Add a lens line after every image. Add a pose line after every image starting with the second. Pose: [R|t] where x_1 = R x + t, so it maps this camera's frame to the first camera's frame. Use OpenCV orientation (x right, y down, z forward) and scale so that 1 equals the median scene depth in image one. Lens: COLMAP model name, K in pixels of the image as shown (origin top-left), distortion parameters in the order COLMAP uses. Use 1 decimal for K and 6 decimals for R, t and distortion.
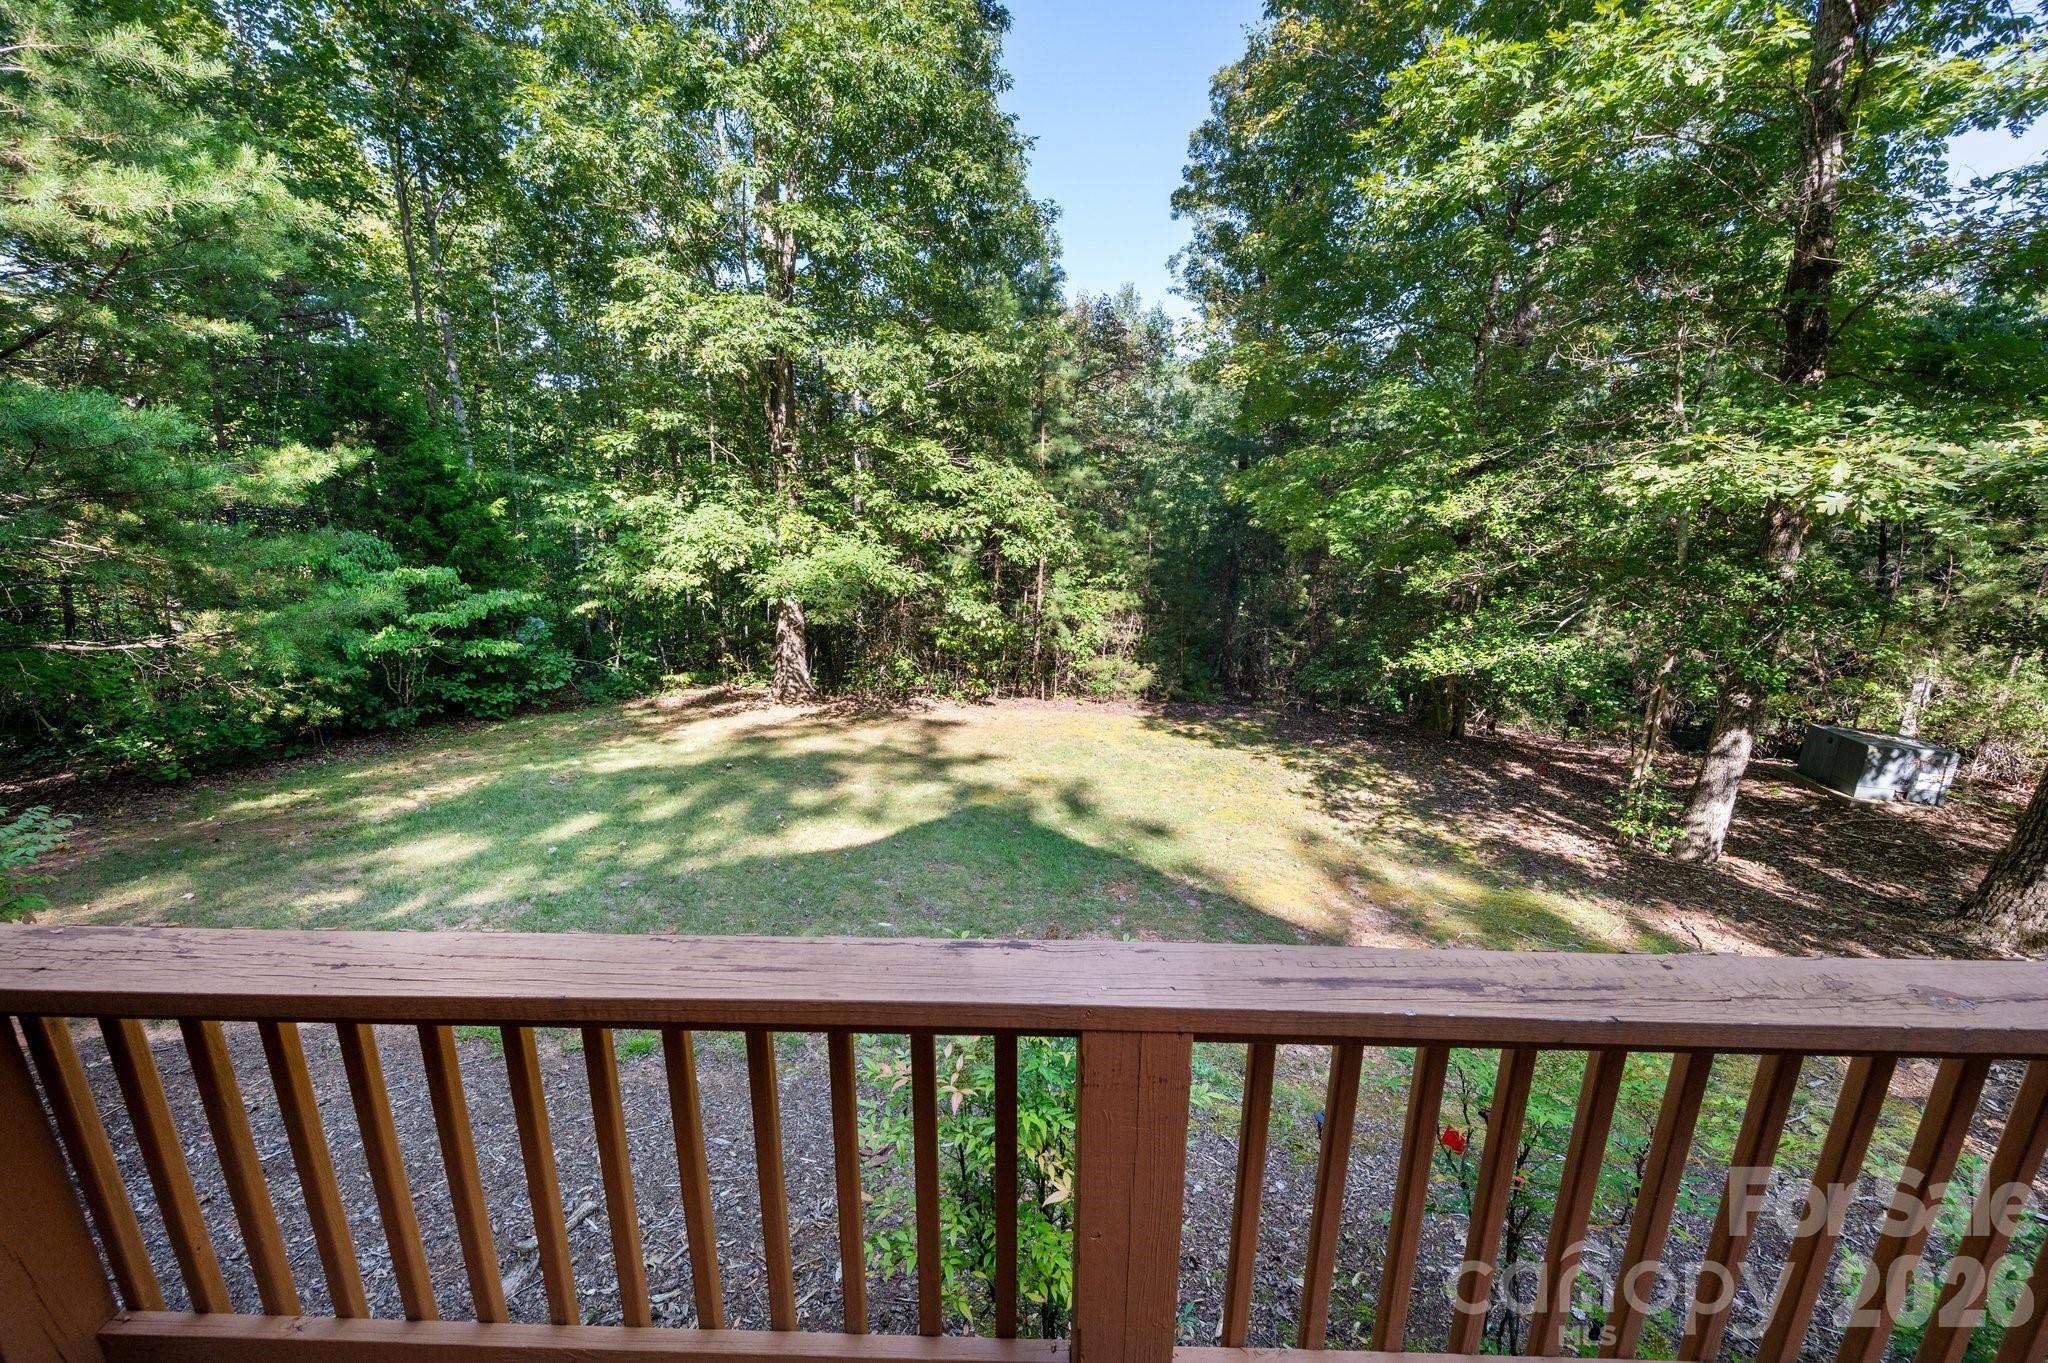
lens RADIAL K [[830.2, 0, 1013.5], [0, 830.2, 680.5], [0, 0, 1]] dist [0.000069, 0.000270]
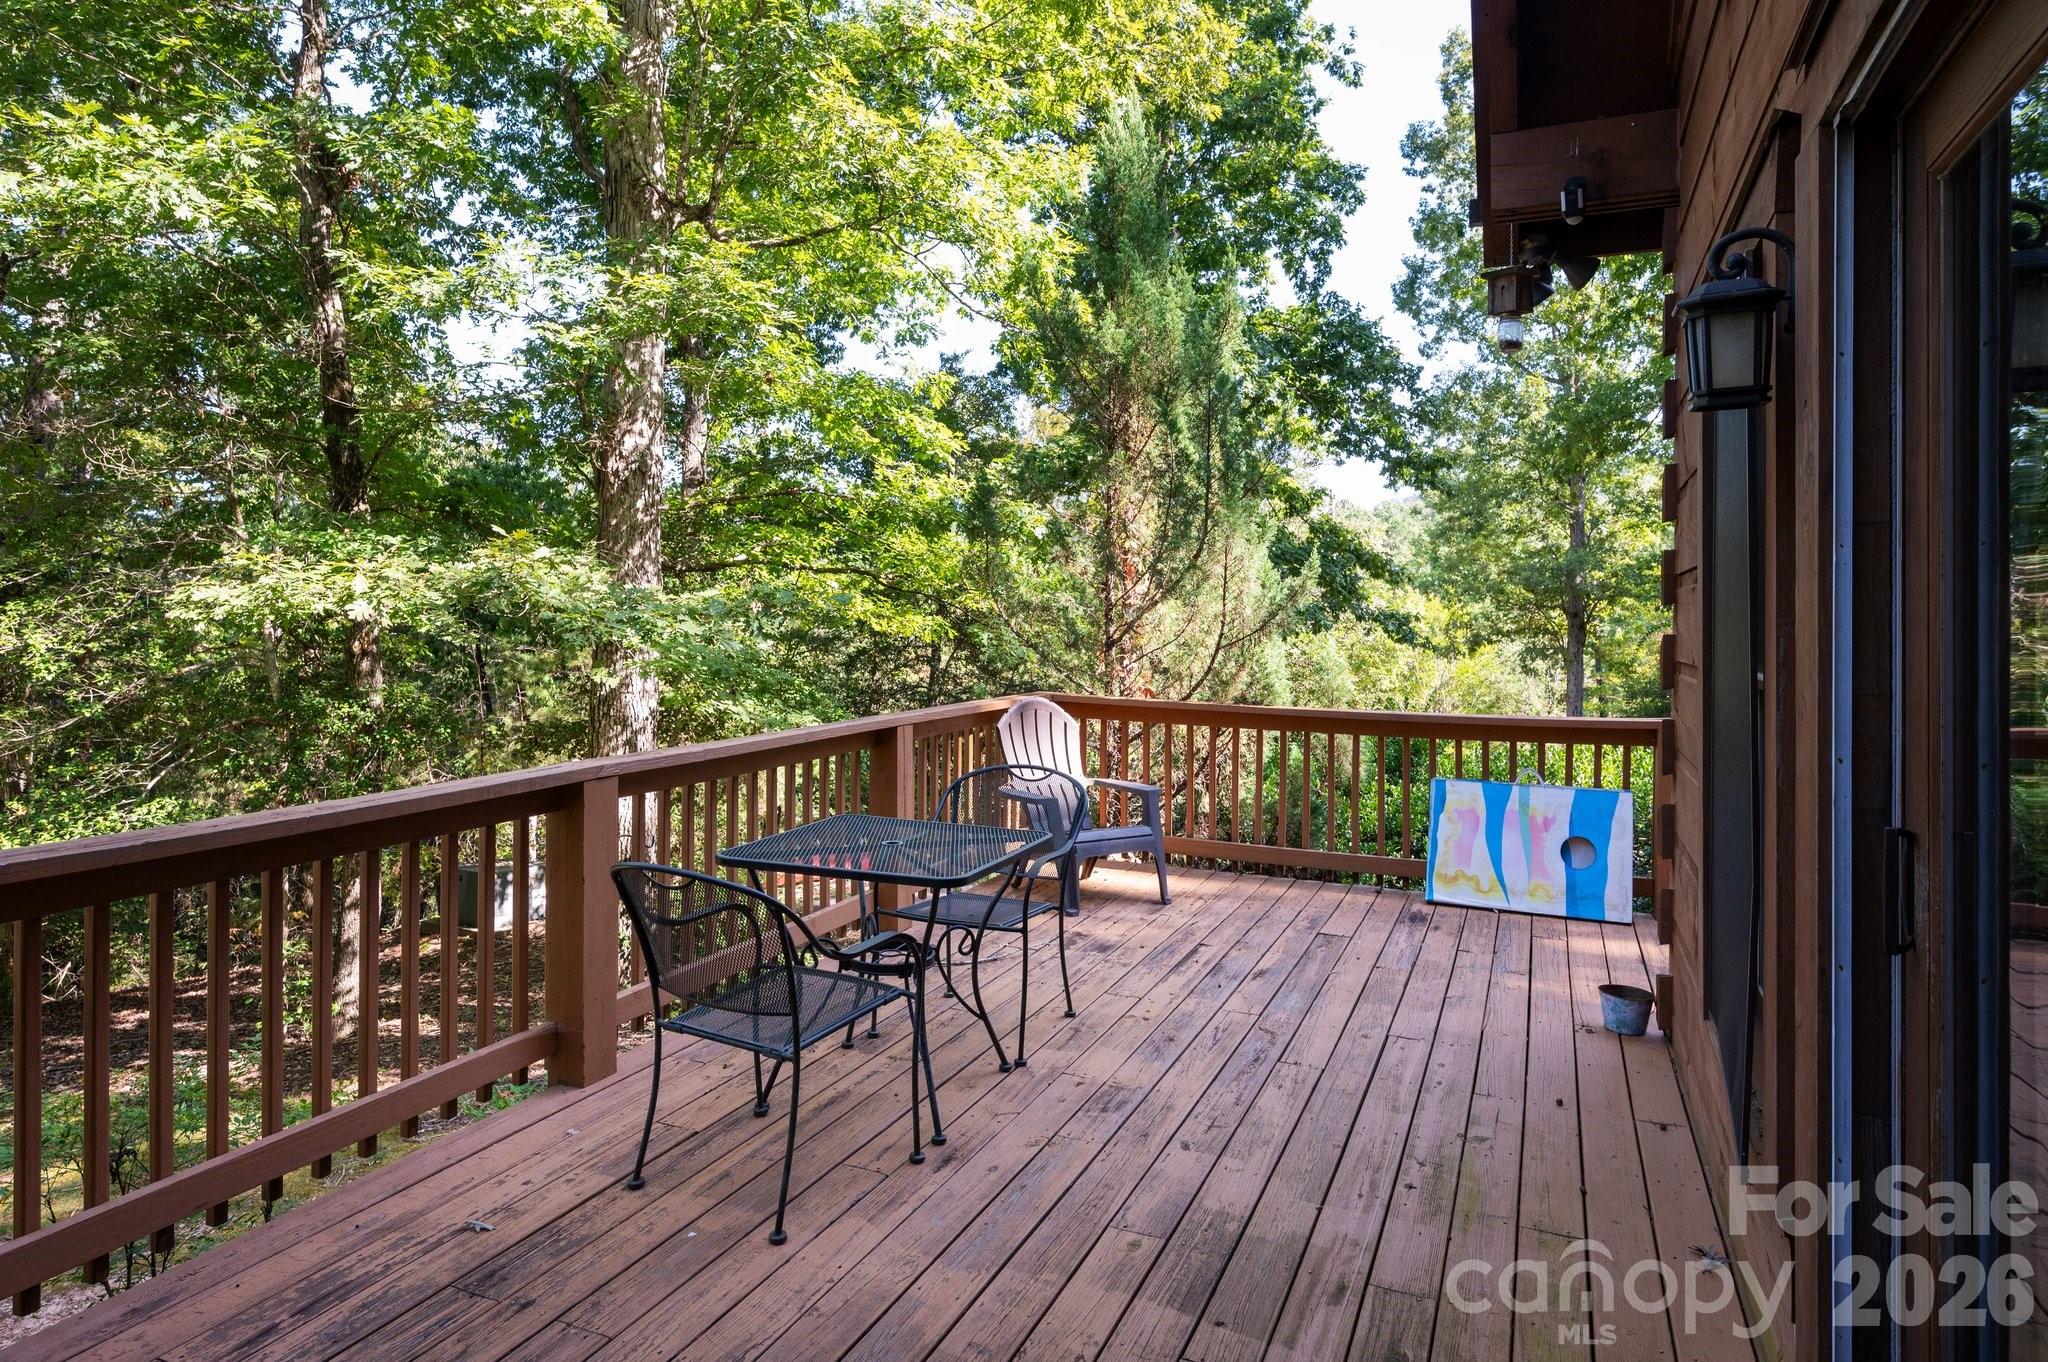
lens RADIAL K [[1226.8, 0, 971.3], [0, 1226.8, 597.1], [0, 0, 1]] dist [0.000342, 0.001640]
pose [[0.392458, 0.003120, 0.919765, -0.118423], [0.241143, 0.964665, -0.106166, 0.077757], [-0.887596, 0.263461, 0.377838, -0.199836]]
